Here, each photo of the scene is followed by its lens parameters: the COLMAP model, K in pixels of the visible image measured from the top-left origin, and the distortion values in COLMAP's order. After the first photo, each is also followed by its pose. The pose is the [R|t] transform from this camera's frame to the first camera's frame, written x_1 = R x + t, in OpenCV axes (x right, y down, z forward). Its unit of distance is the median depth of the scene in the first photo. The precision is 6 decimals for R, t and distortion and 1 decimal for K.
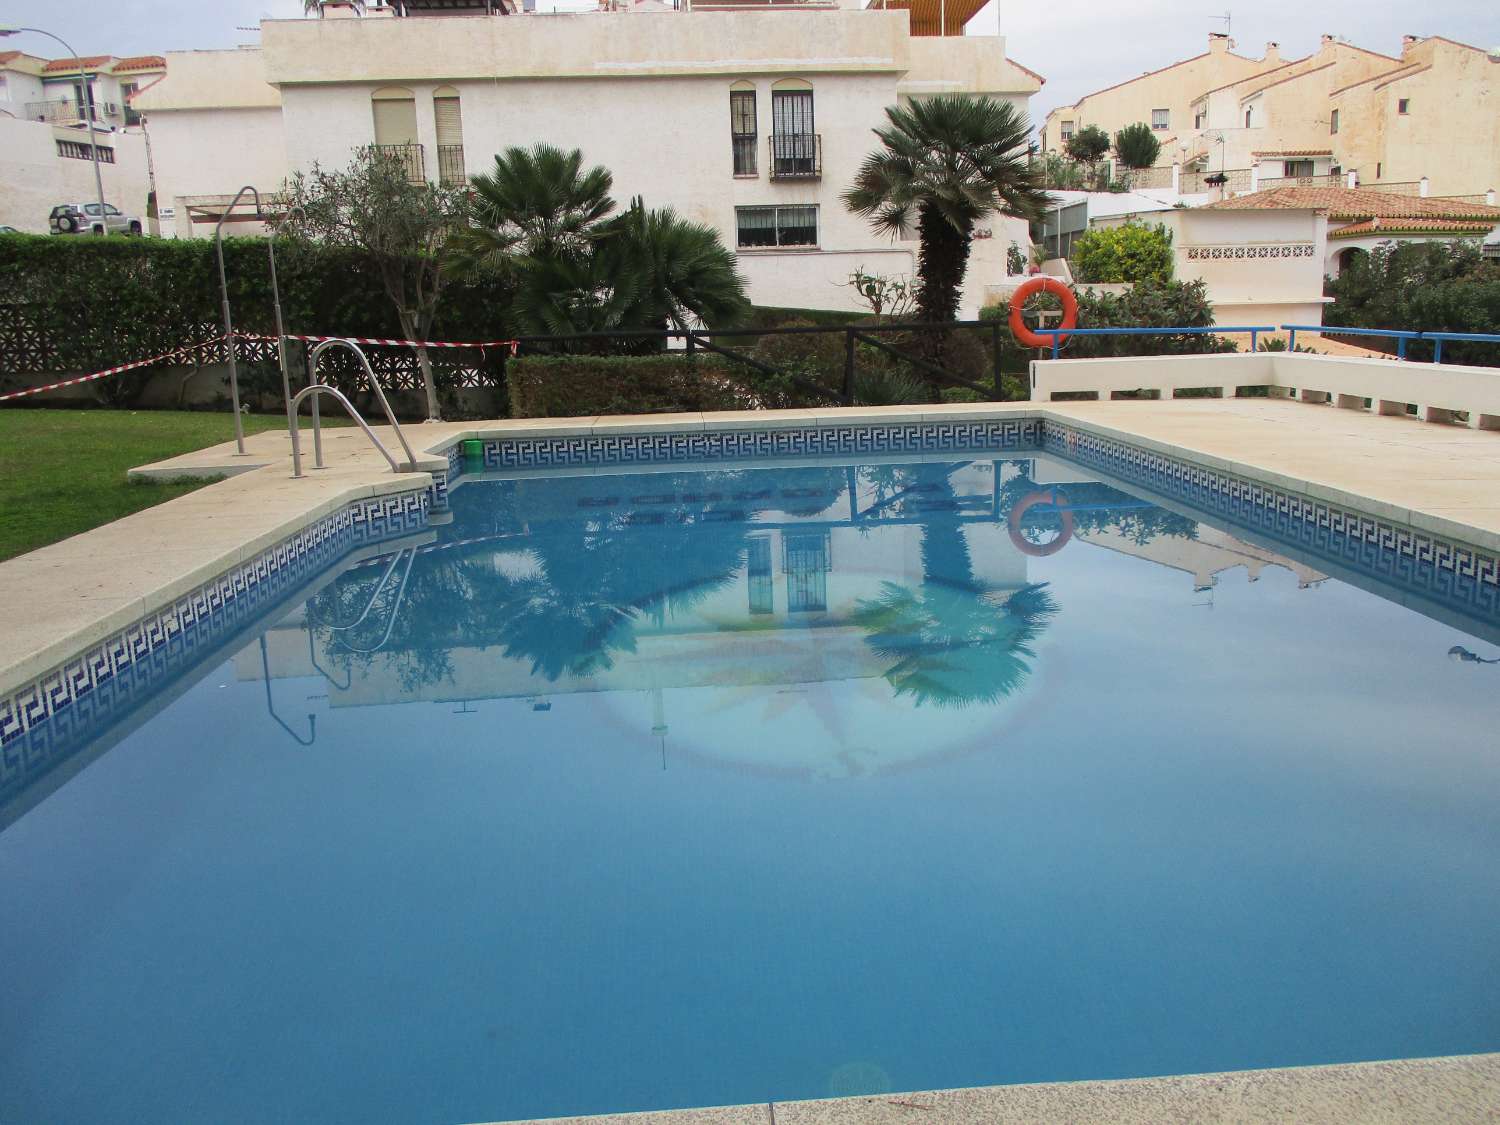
lens RADIAL K [[1263.3, 0, 754.0], [0, 1263.3, 554.7], [0, 0, 1]] dist [-0.026116, -0.006314]
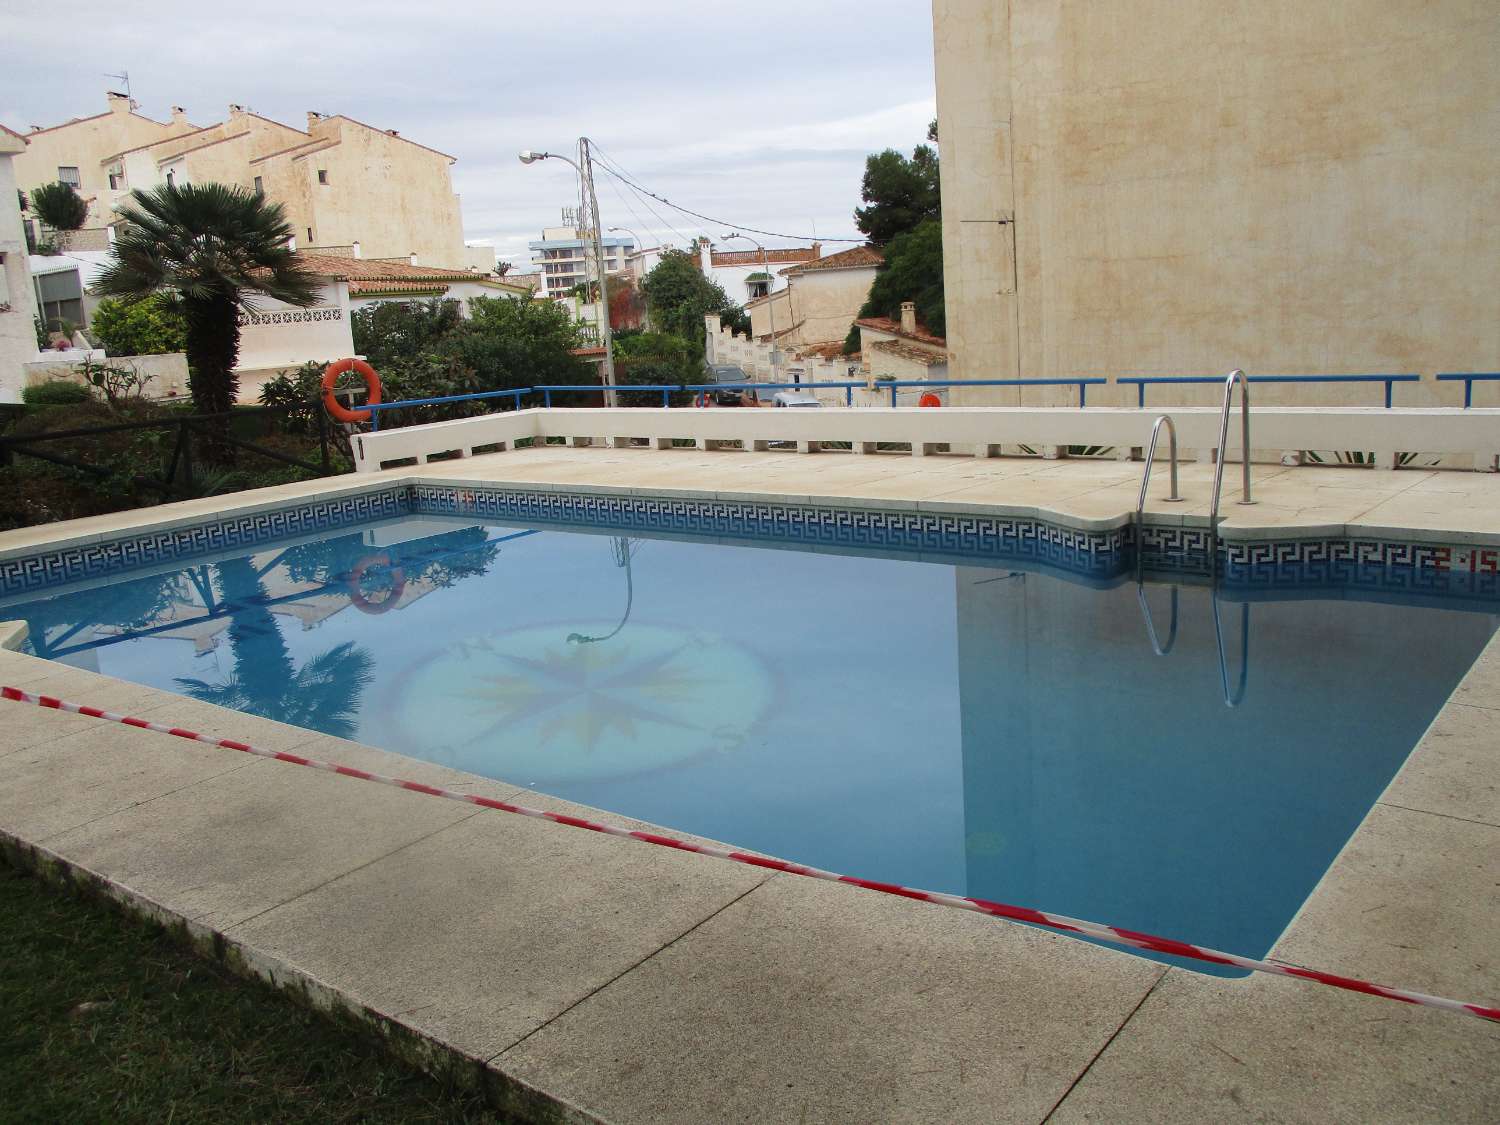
lens RADIAL K [[1263.3, 0, 752.8], [0, 1263.3, 571.0], [0, 0, 1]] dist [-0.026116, -0.006314]
pose [[0.674745, -0.168090, 0.718655, -0.233843], [0.189155, 0.980582, 0.051756, -0.021320], [-0.713400, 0.101015, 0.693438, 0.015274]]
